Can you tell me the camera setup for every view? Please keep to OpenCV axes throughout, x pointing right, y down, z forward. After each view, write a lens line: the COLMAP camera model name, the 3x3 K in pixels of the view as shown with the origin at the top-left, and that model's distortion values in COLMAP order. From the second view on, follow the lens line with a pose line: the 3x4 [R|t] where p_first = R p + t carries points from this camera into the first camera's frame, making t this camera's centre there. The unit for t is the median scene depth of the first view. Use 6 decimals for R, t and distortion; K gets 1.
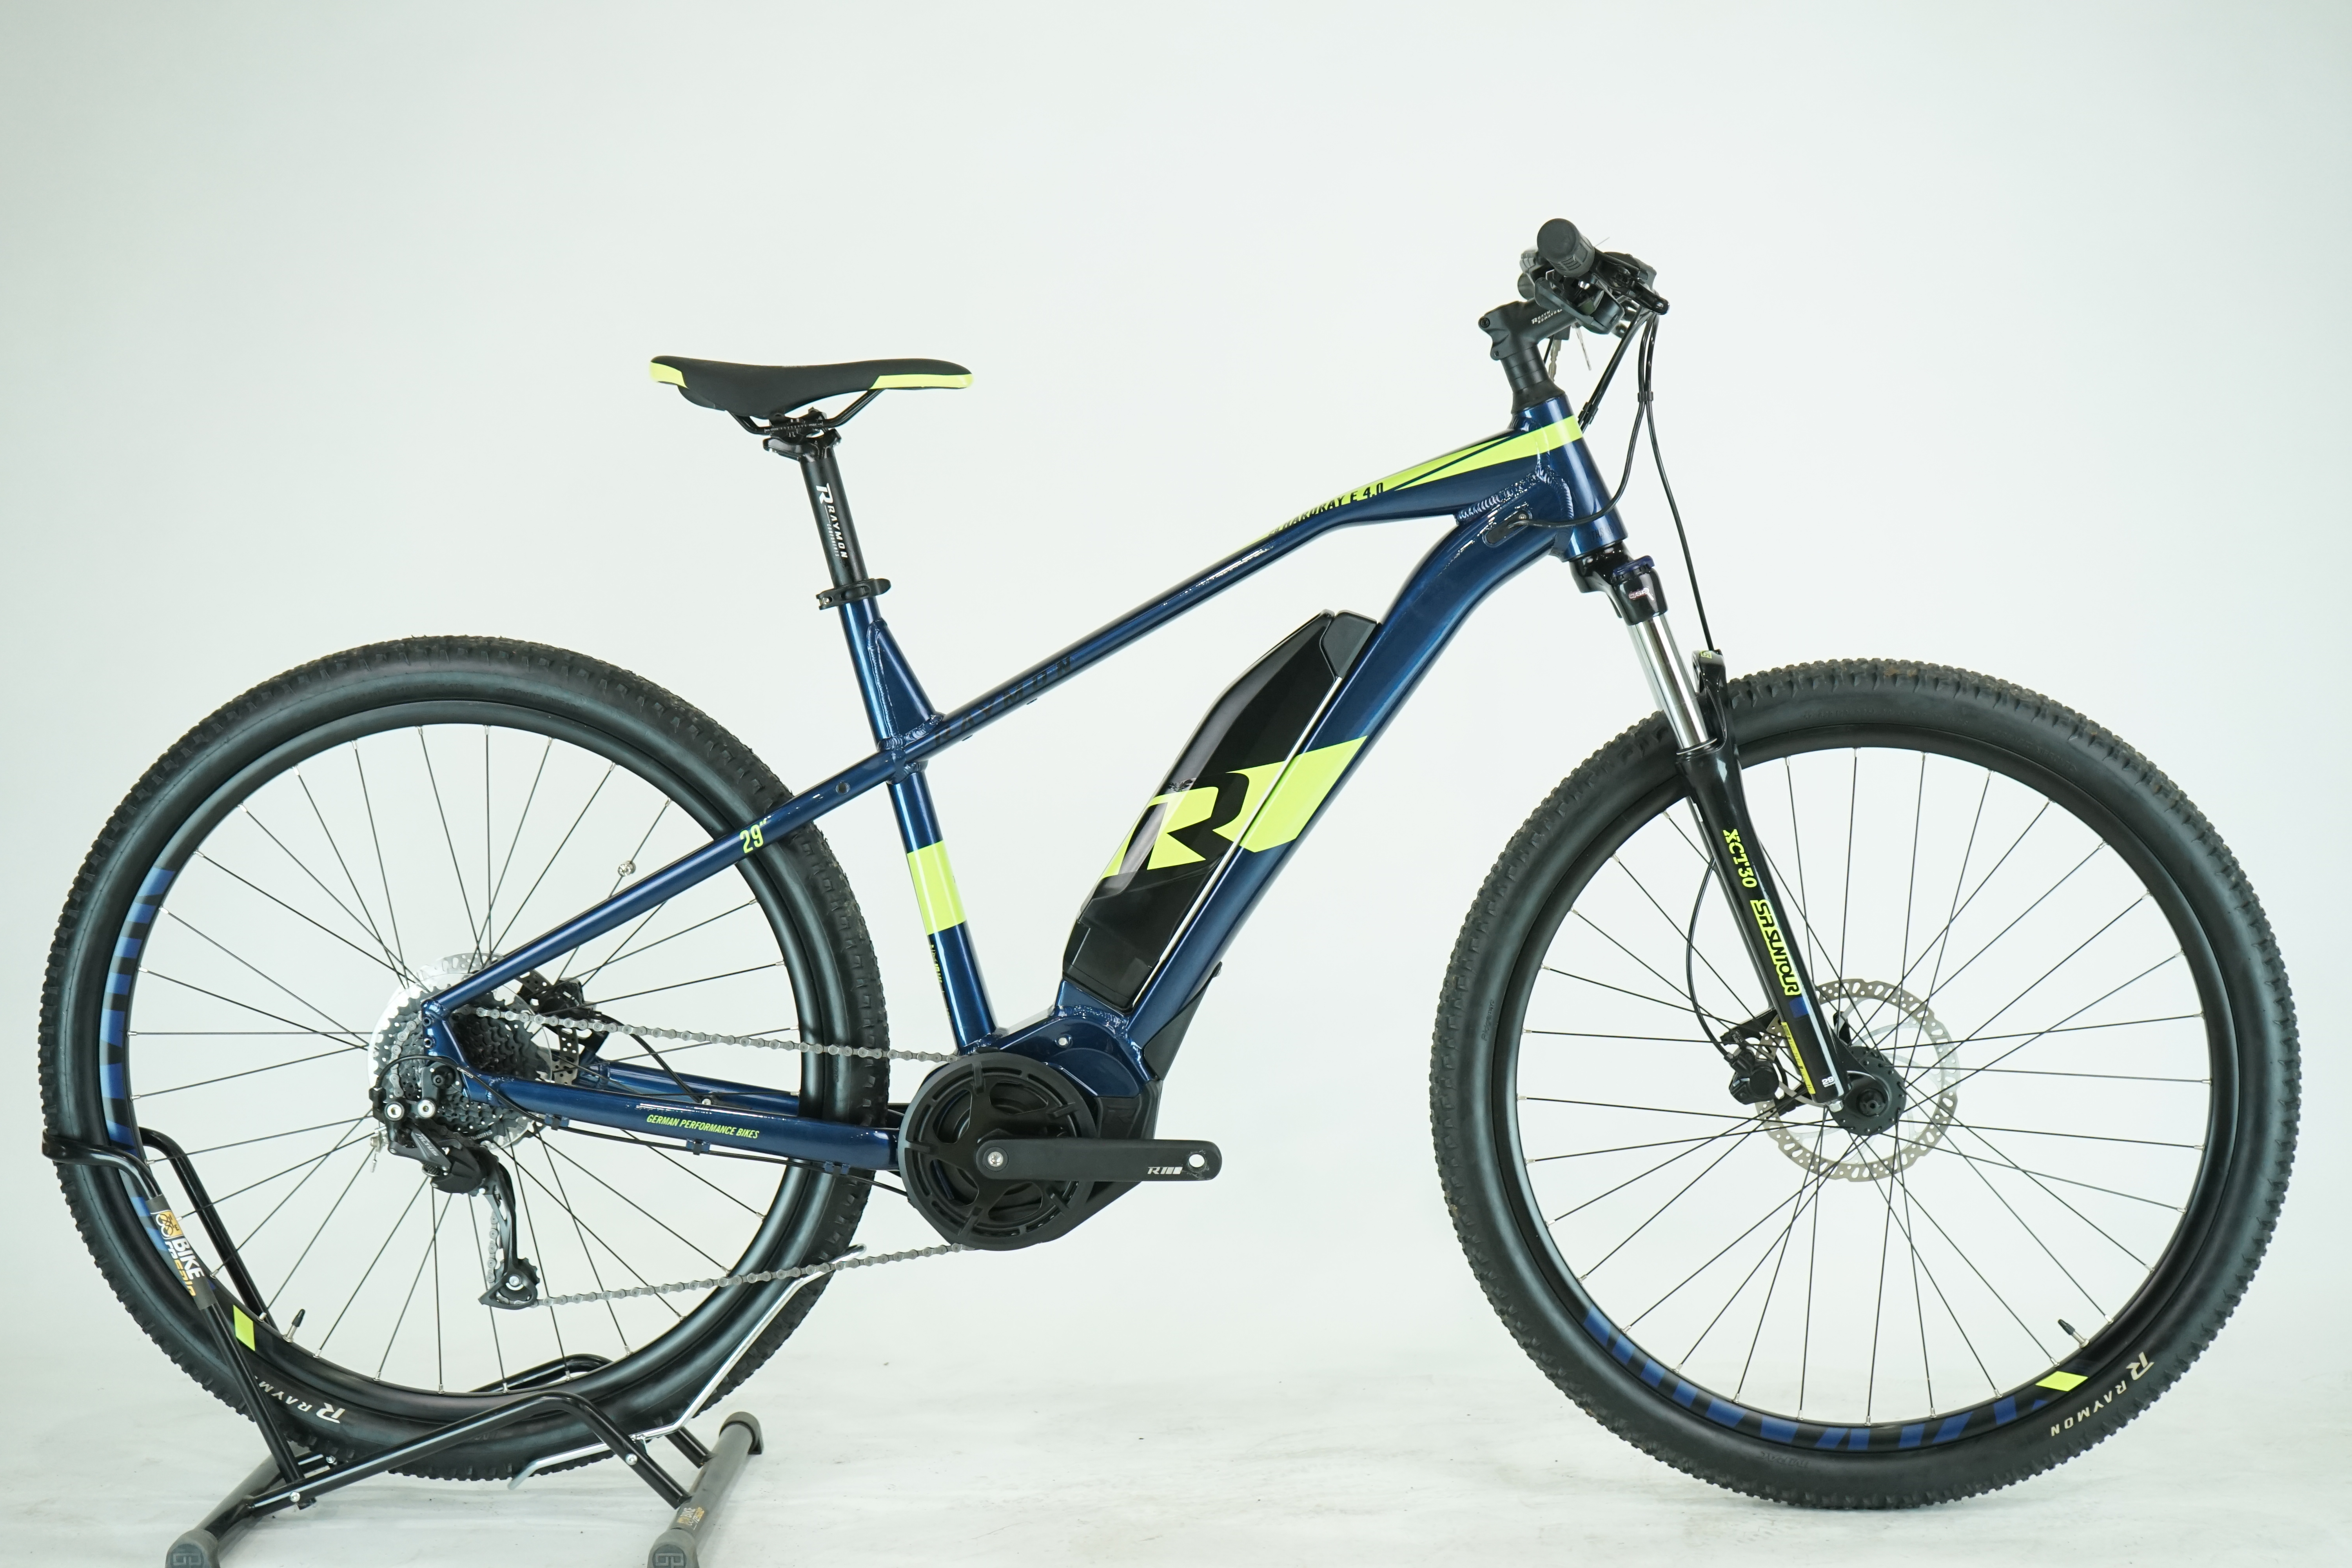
lens RADIAL K [[3412.9, 0, 1180.3], [0, 3412.9, 792.2], [0, 0, 1]] dist [-0.032463, 0.000000]
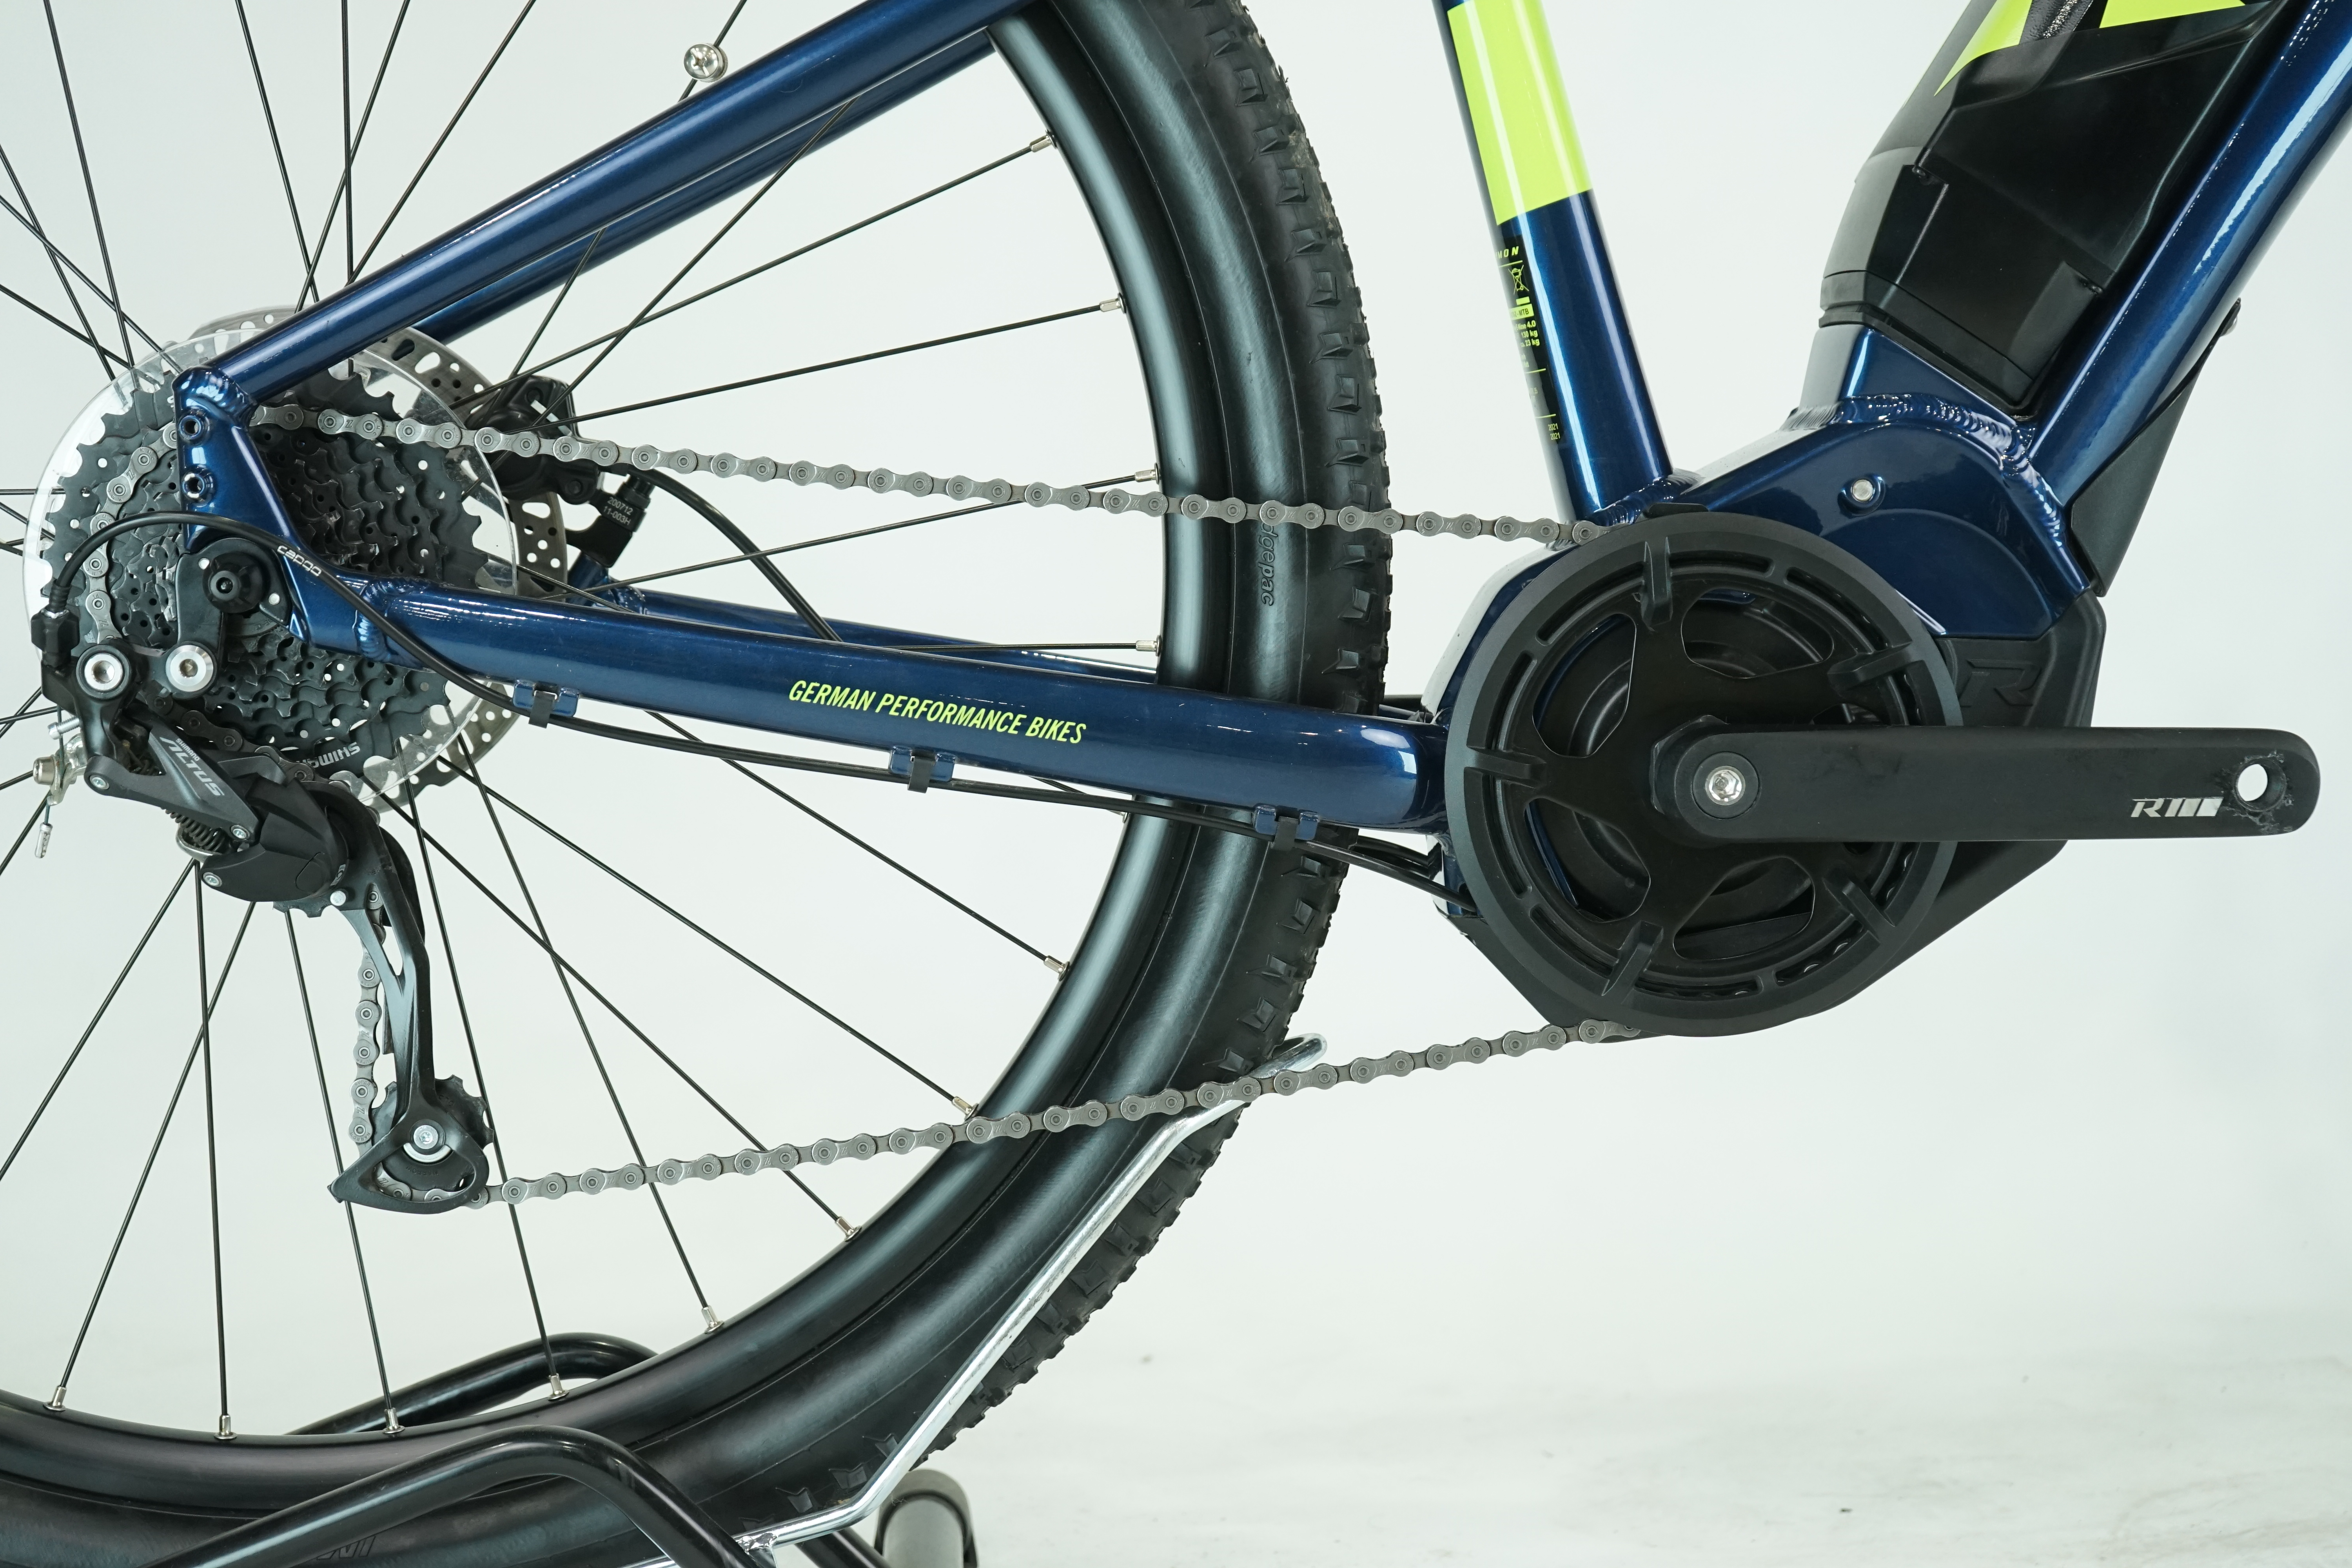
lens RADIAL K [[3927.9, 0, 1170.3], [0, 3927.9, 776.6], [0, 0, 1]] dist [-0.011663, 0.000000]
pose [[0.997901, -0.009700, 0.064021, -0.139975], [0.008868, 0.999873, 0.013264, 0.098023], [-0.064142, -0.012669, 0.997860, 0.557966]]
